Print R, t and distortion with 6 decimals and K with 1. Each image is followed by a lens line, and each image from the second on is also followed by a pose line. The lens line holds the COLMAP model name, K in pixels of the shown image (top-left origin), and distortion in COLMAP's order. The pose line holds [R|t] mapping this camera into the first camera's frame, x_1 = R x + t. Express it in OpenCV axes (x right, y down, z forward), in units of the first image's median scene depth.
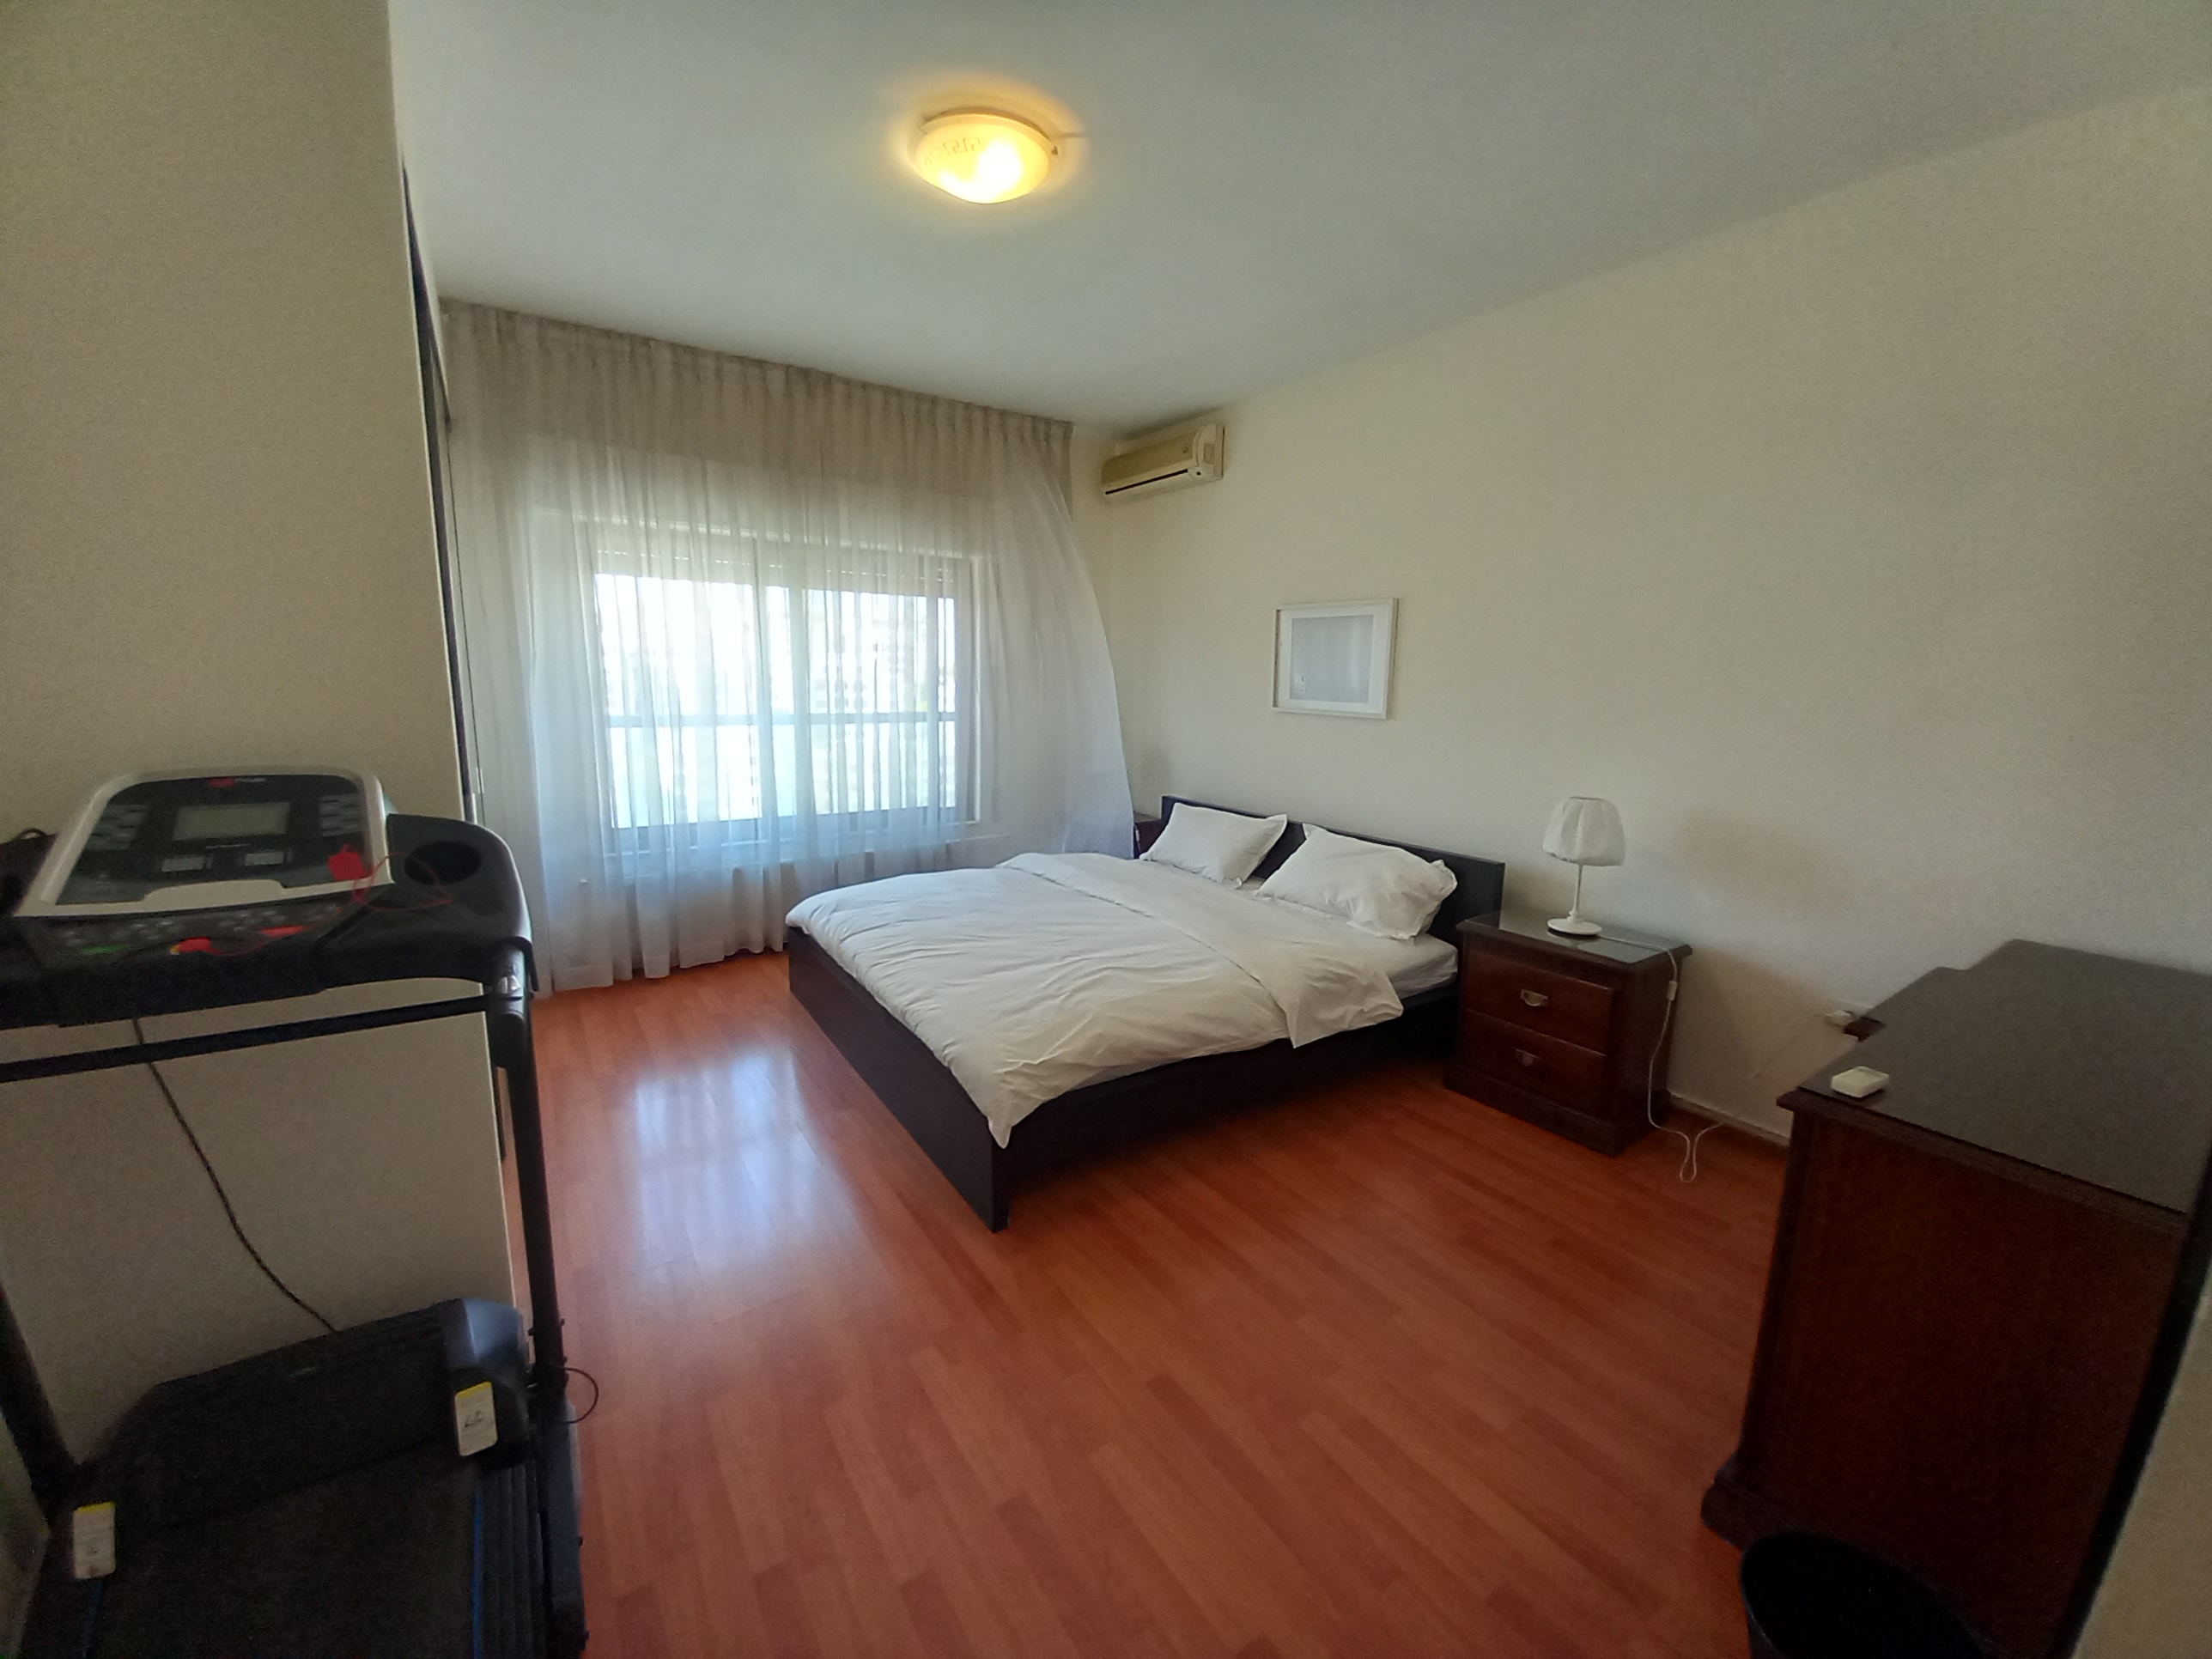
lens RADIAL K [[890.4, 0, 1108.8], [0, 890.4, 826.6], [0, 0, 1]] dist [0.004083, -0.003896]
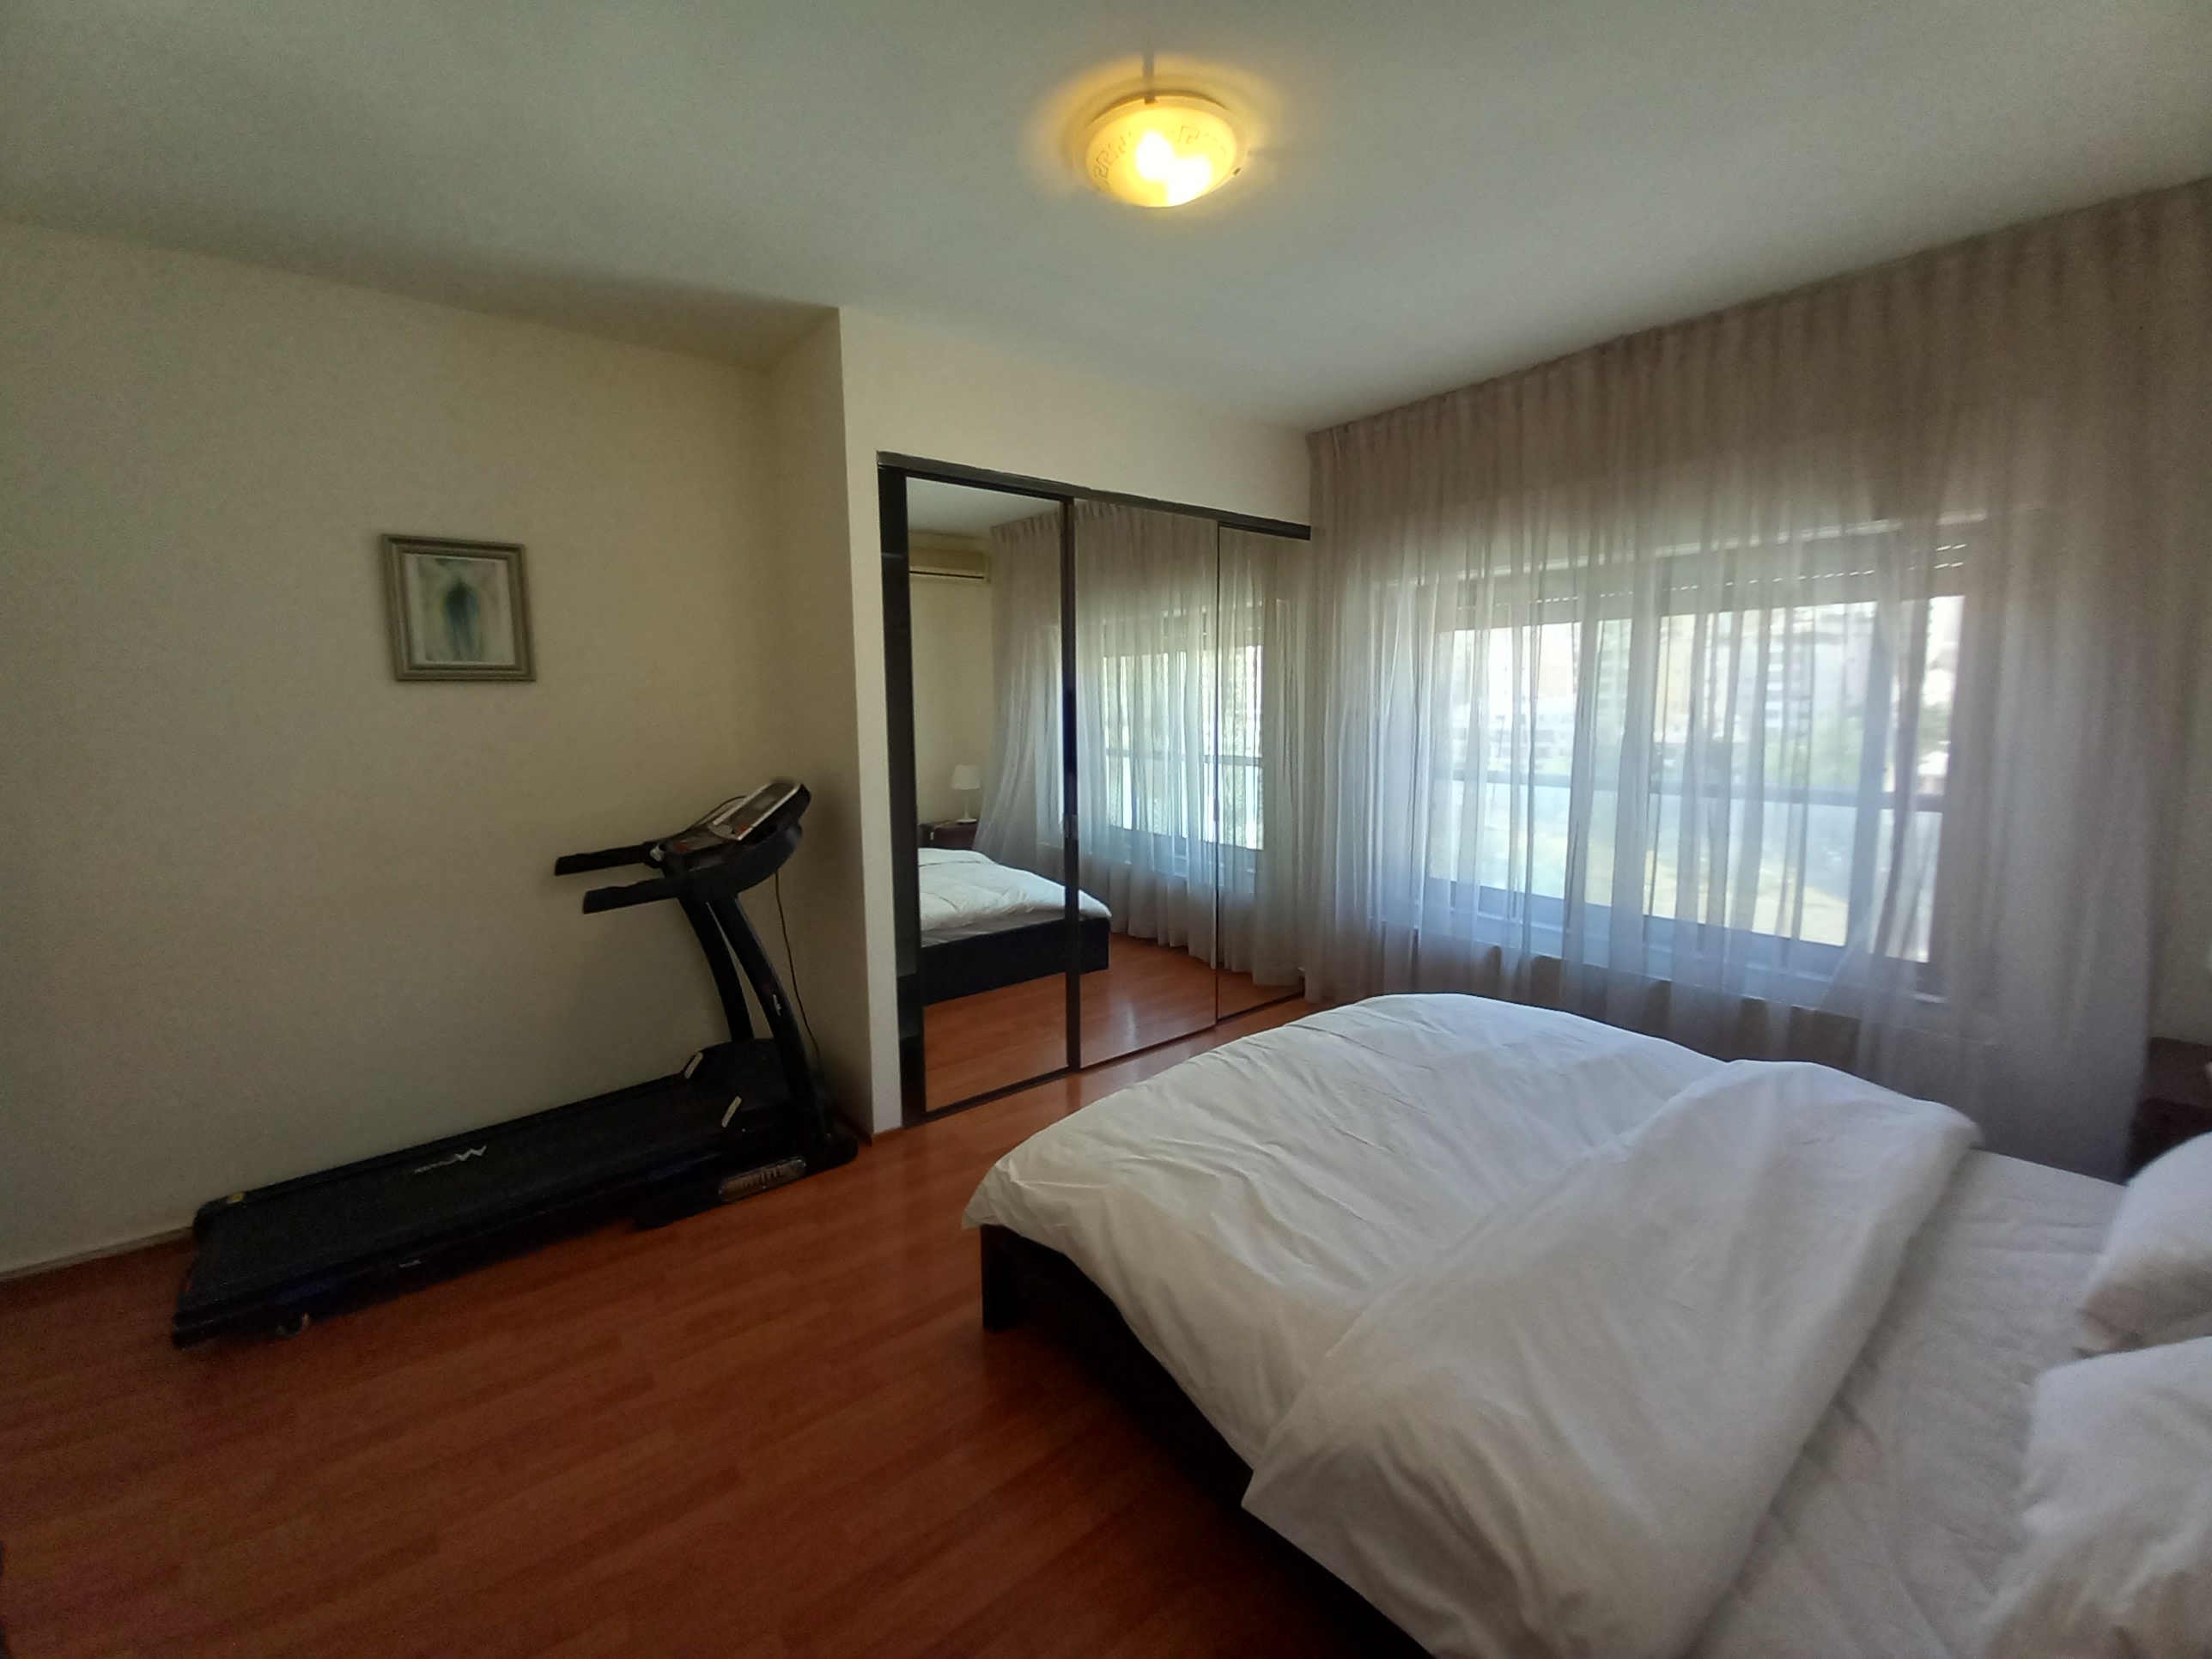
lens RADIAL K [[890.4, 0, 1110.5], [0, 890.4, 815.6], [0, 0, 1]] dist [0.004083, -0.003896]
pose [[0.059325, 0.115148, -0.991575, 0.537765], [-0.156595, 0.982100, 0.104679, -0.143003], [0.985880, 0.149065, 0.076294, 0.676273]]
